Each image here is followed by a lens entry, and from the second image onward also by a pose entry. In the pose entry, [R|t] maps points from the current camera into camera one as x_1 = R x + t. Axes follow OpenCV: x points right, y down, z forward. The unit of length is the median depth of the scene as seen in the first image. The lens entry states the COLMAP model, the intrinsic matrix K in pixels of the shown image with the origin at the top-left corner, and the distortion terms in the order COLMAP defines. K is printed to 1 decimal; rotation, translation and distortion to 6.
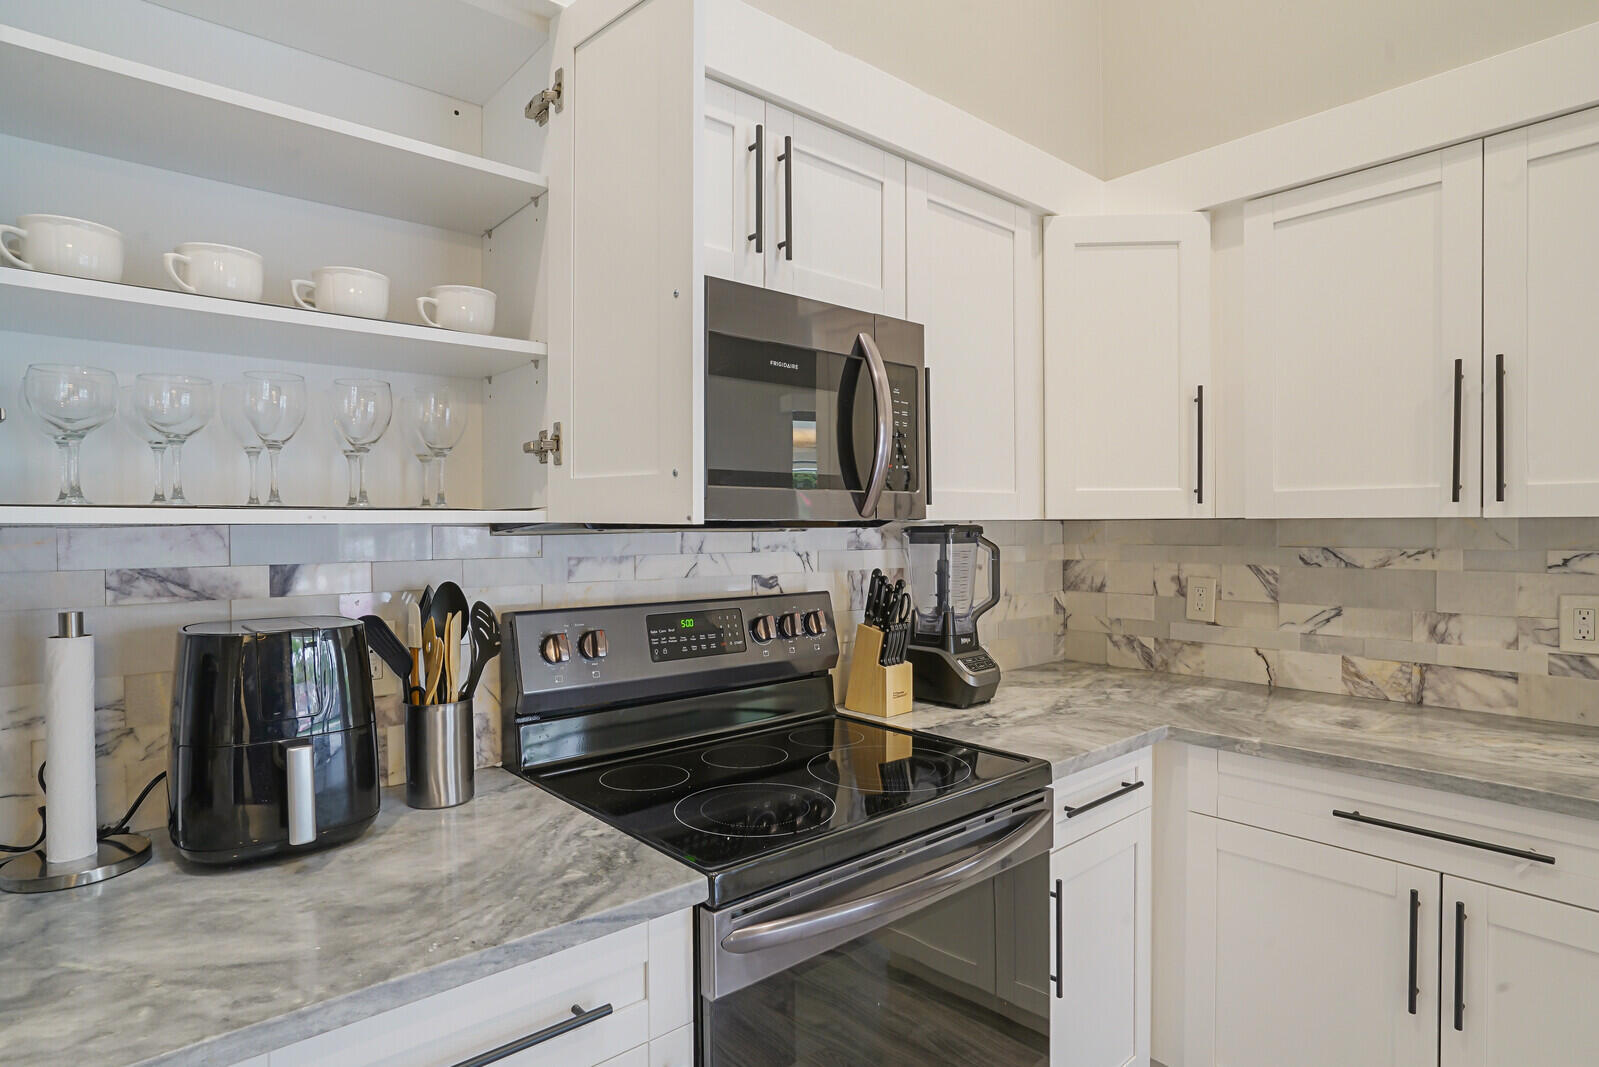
lens RADIAL K [[851.2, 0, 799.5], [0, 851.2, 533.5], [0, 0, 1]] dist [-0.040880, 0.001485]
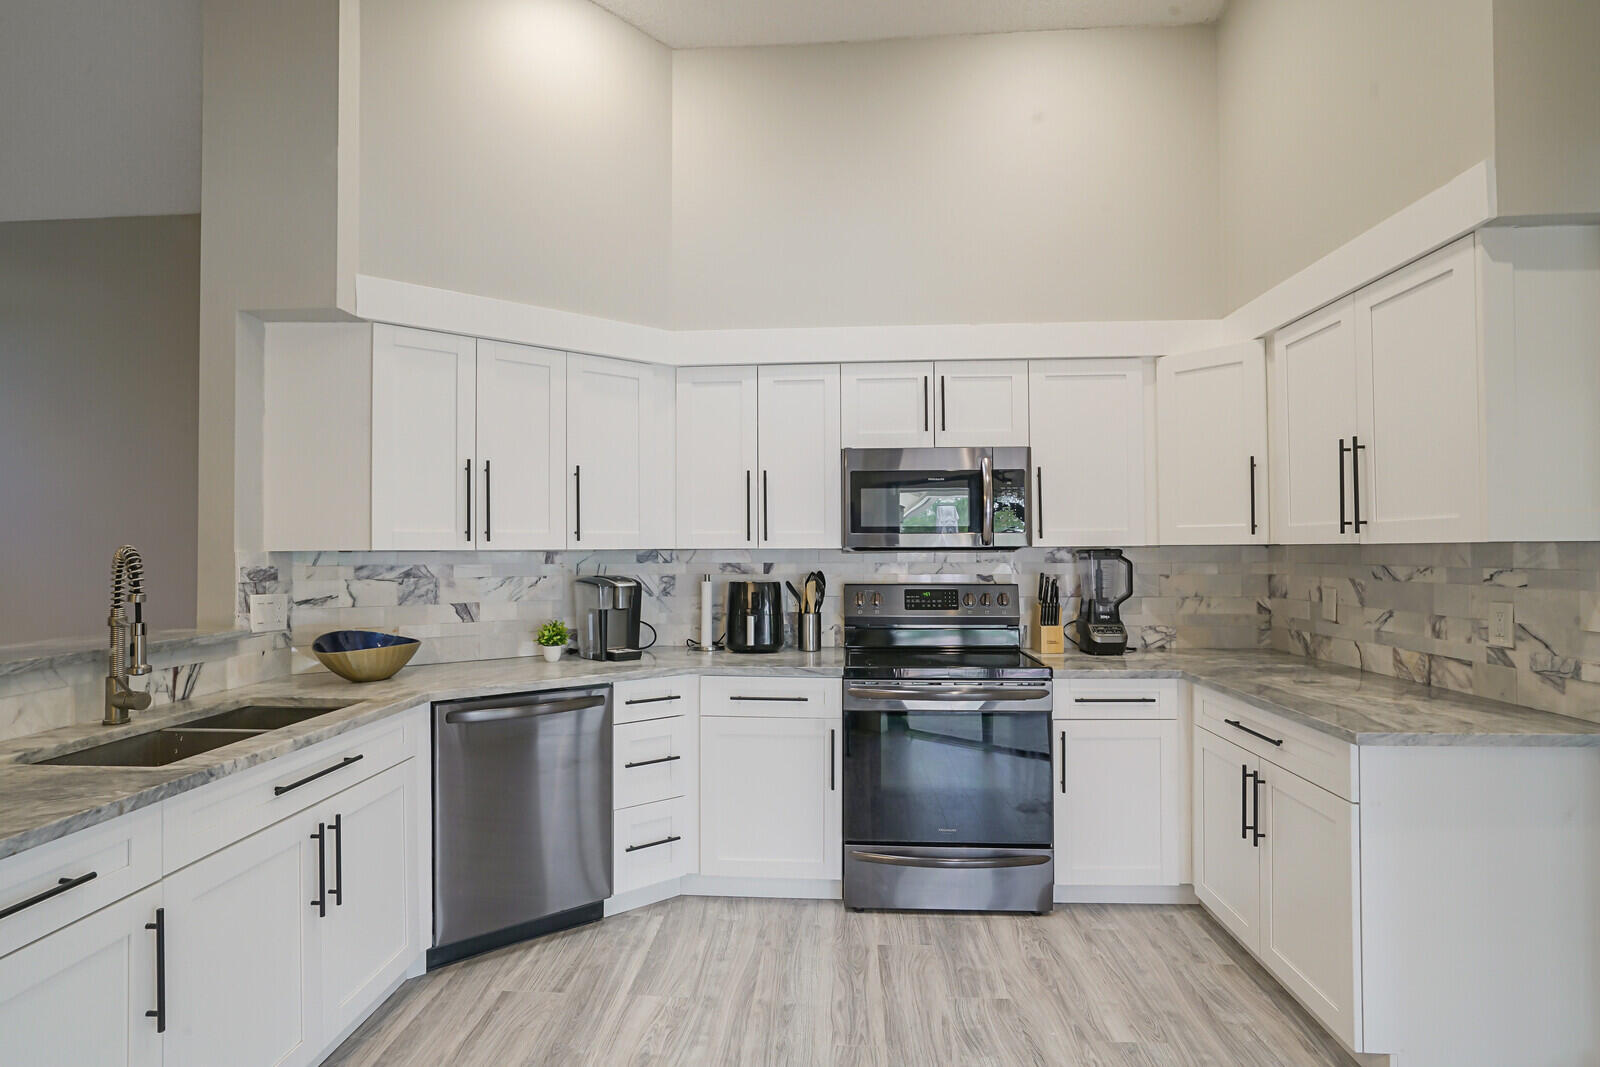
lens RADIAL K [[851.8, 0, 800.0], [0, 851.8, 533.5], [0, 0, 1]] dist [-0.040880, 0.001485]
pose [[0.709754, -0.012716, -0.704335, 0.962524], [-0.006191, 0.999686, -0.024287, 0.004014], [0.704422, 0.021599, 0.709453, -0.637117]]
